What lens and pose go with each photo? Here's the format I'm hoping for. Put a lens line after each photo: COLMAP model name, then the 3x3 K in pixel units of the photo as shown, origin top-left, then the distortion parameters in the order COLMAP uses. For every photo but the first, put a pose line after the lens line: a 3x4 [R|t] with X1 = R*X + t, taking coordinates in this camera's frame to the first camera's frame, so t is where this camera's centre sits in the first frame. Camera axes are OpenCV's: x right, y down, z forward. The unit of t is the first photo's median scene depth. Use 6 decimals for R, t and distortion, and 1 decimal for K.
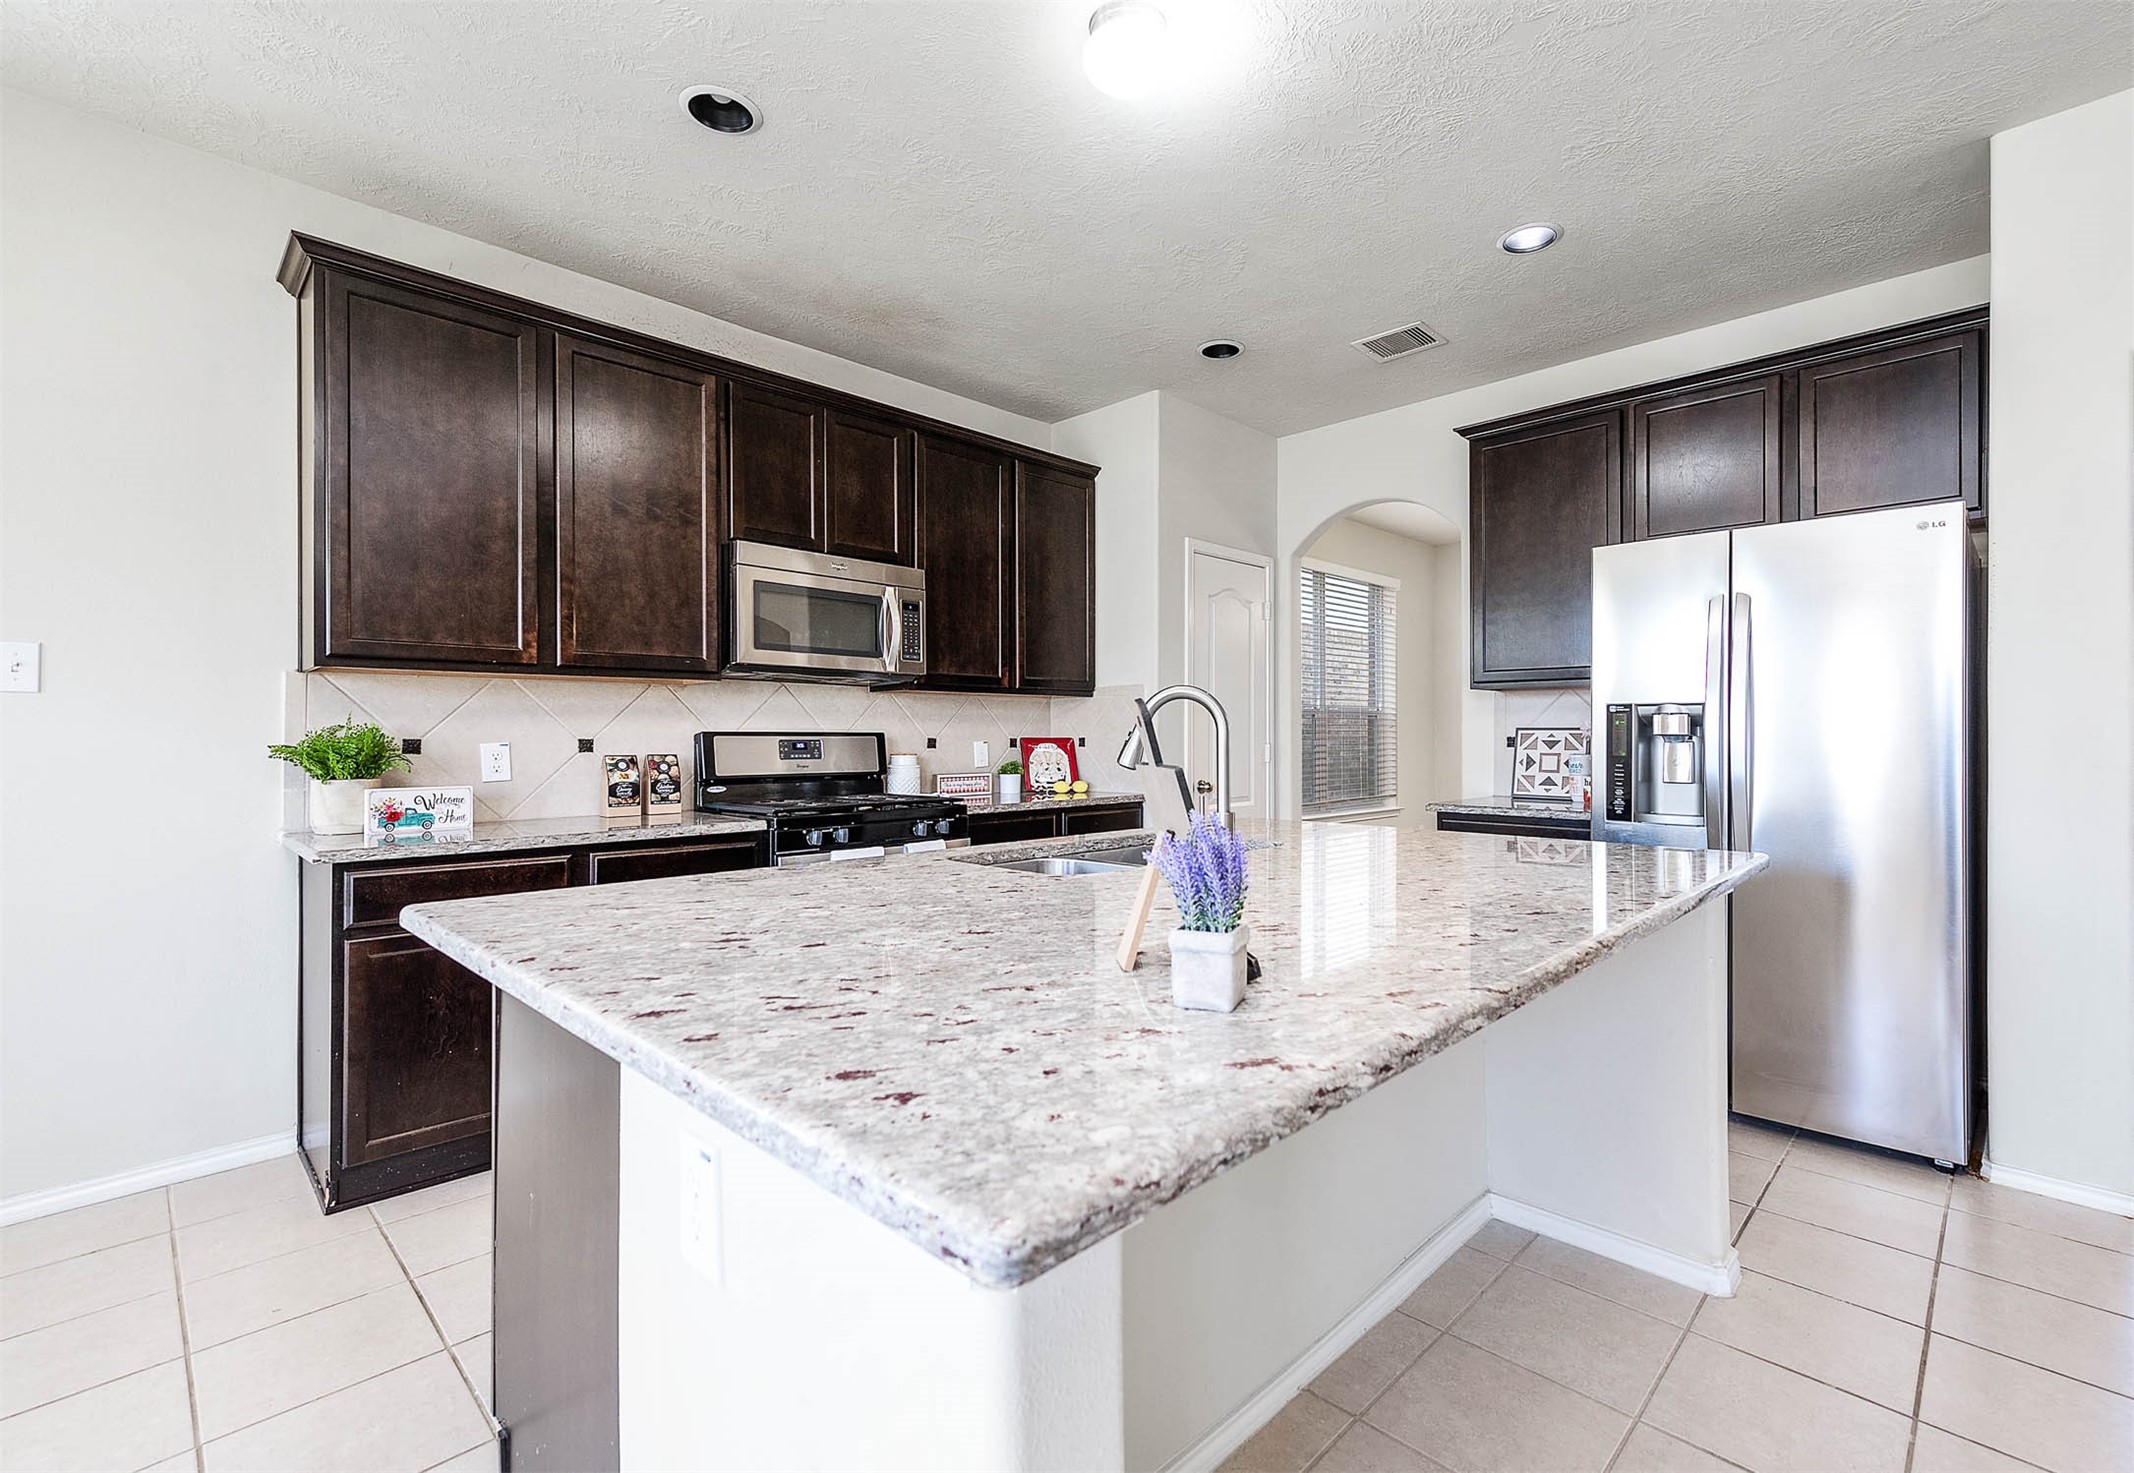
lens RADIAL K [[941.9, 0, 1111.4], [0, 941.9, 735.3], [0, 0, 1]] dist [-0.005203, -0.000730]
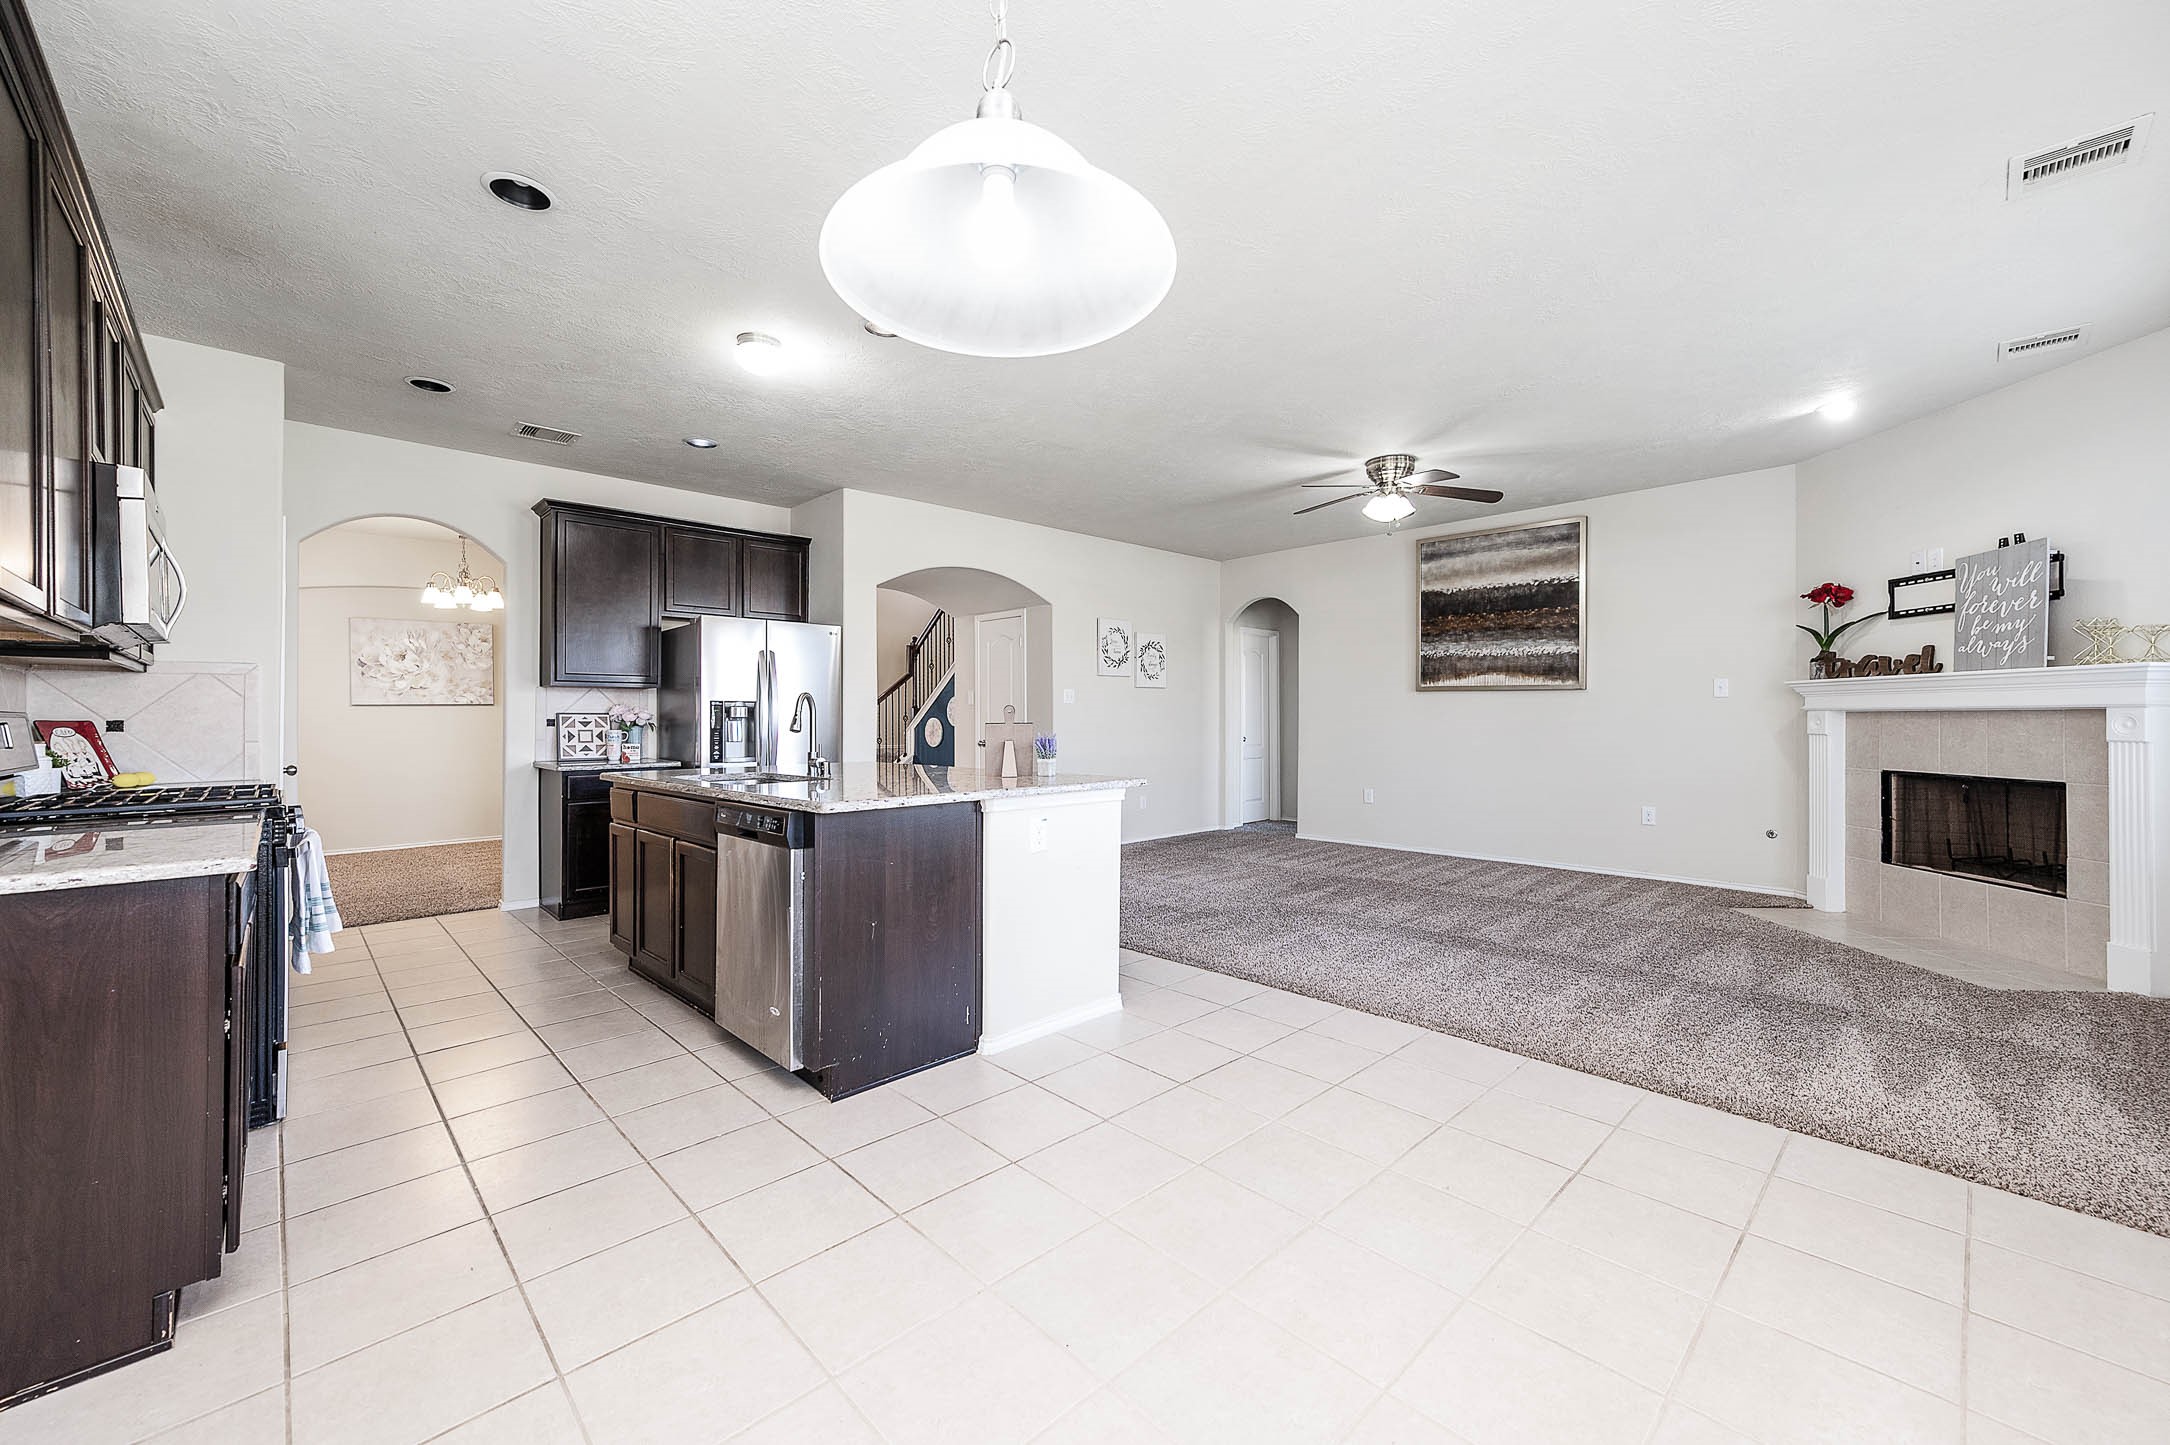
lens RADIAL K [[850.3, 0, 1091.8], [0, 850.3, 715.2], [0, 0, 1]] dist [0.008227, 0.000284]
pose [[0.043280, 0.004255, 0.999054, -0.968048], [0.003343, 0.999985, -0.004404, 0.004958], [-0.999057, 0.003531, 0.043265, 0.150299]]
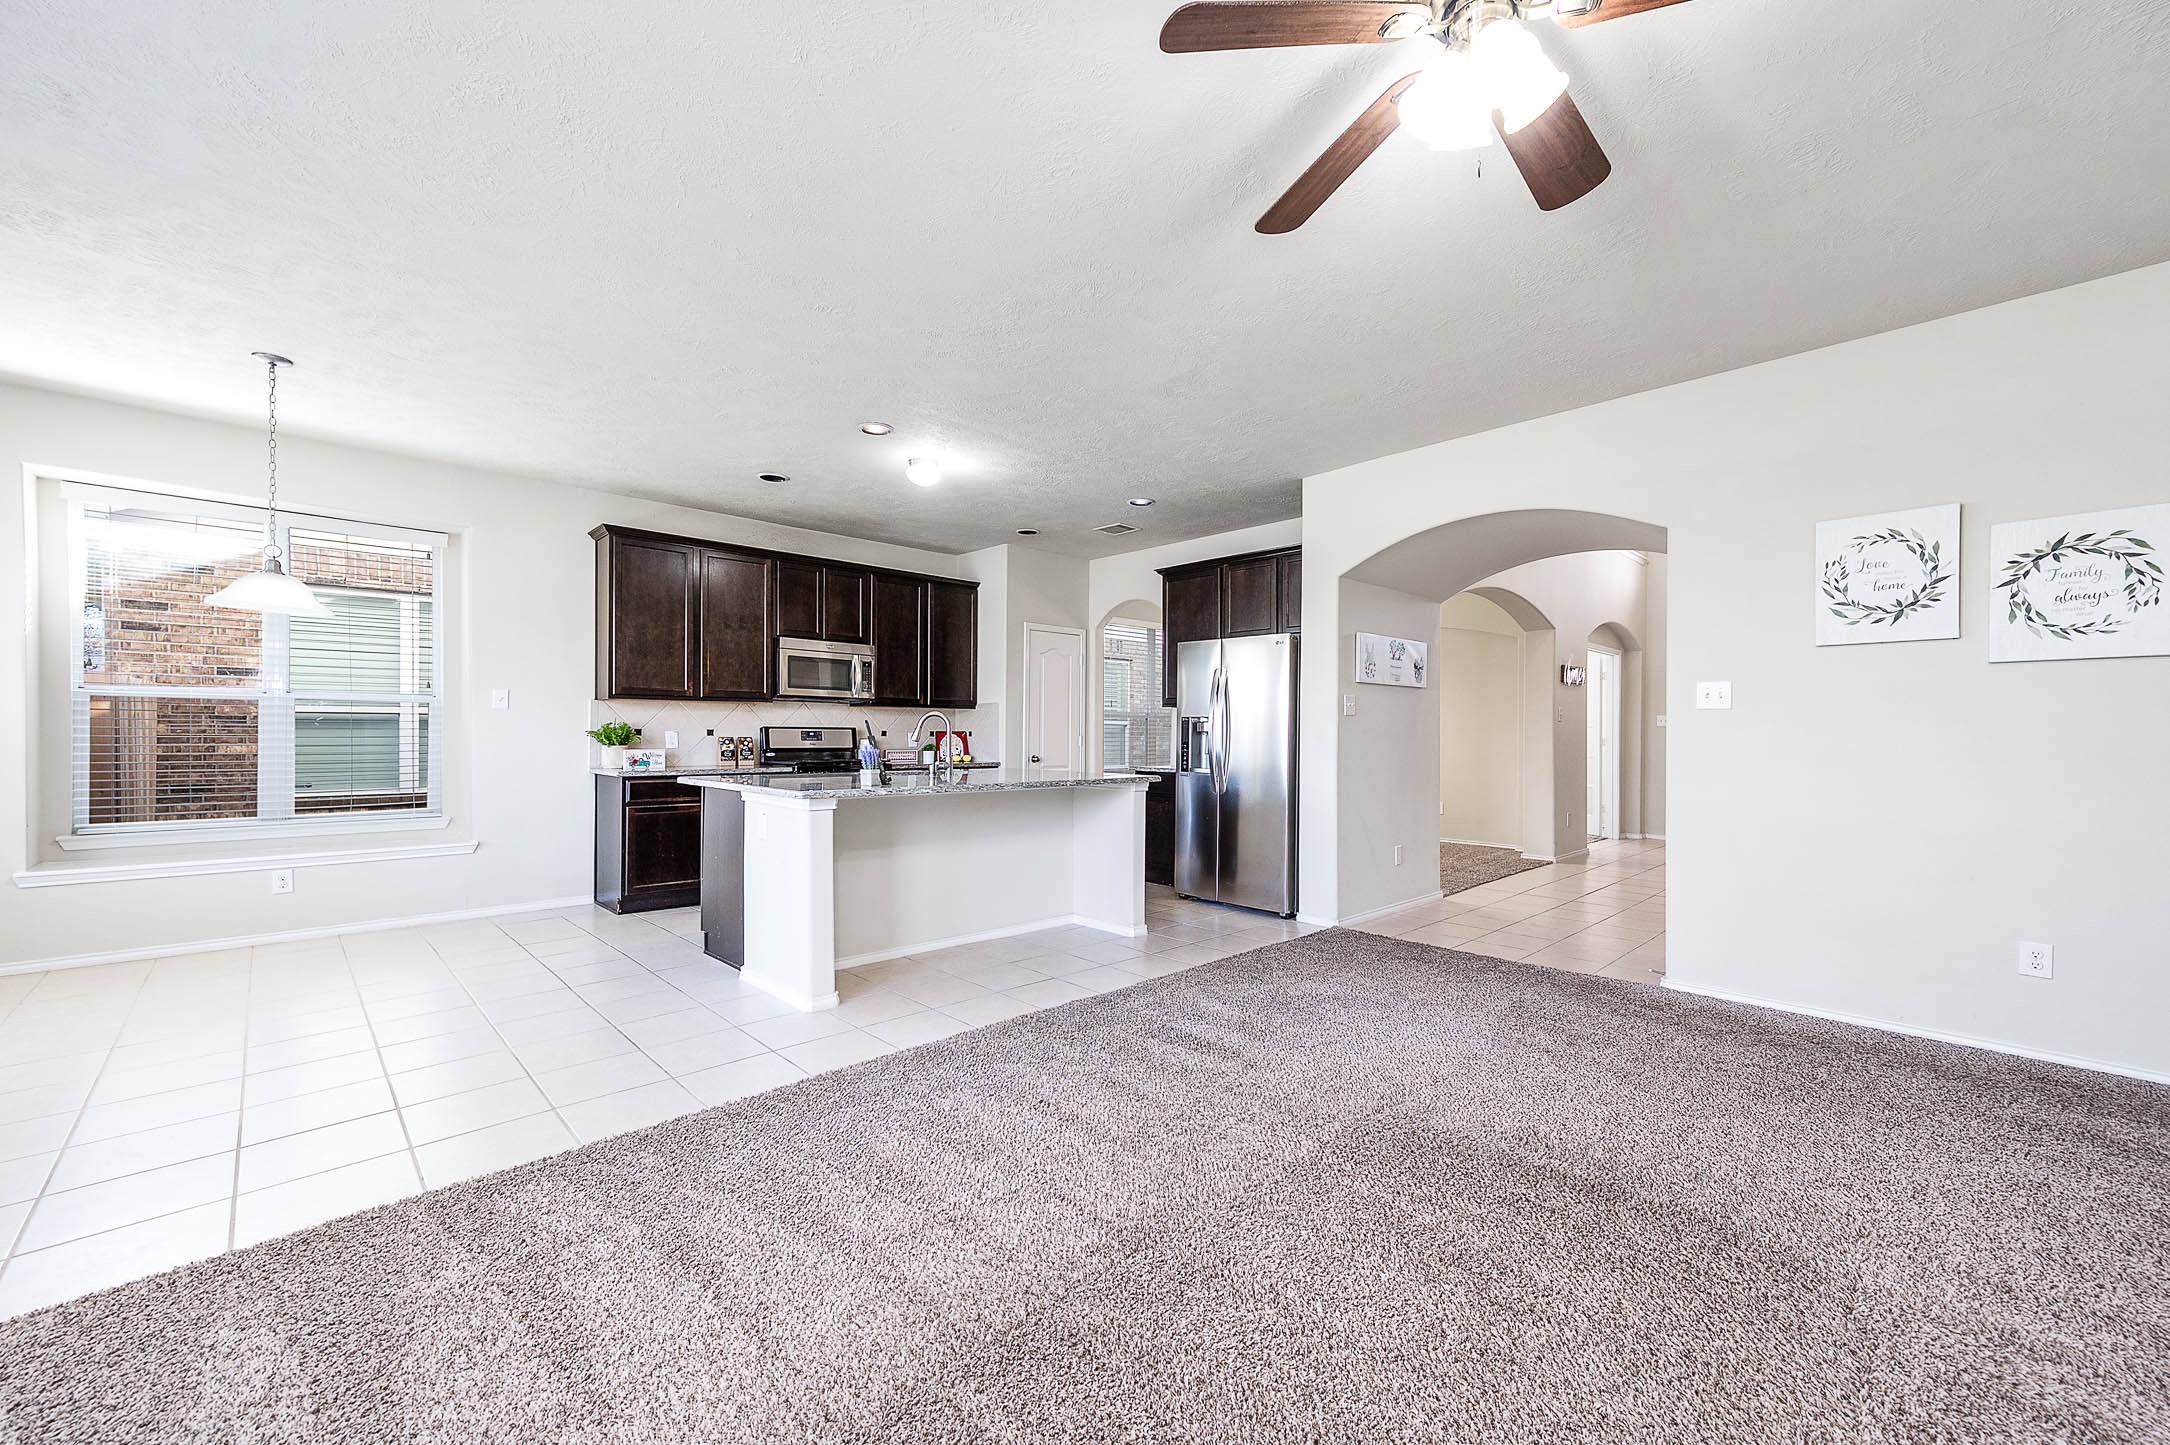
lens RADIAL K [[850.3, 0, 1085.5], [0, 850.3, 735.9], [0, 0, 1]] dist [0.008227, 0.000284]
pose [[0.998917, 0.008236, -0.045794, 0.344531], [-0.008044, 0.999958, 0.004368, 0.002905], [0.045828, -0.003995, 0.998941, -0.807006]]
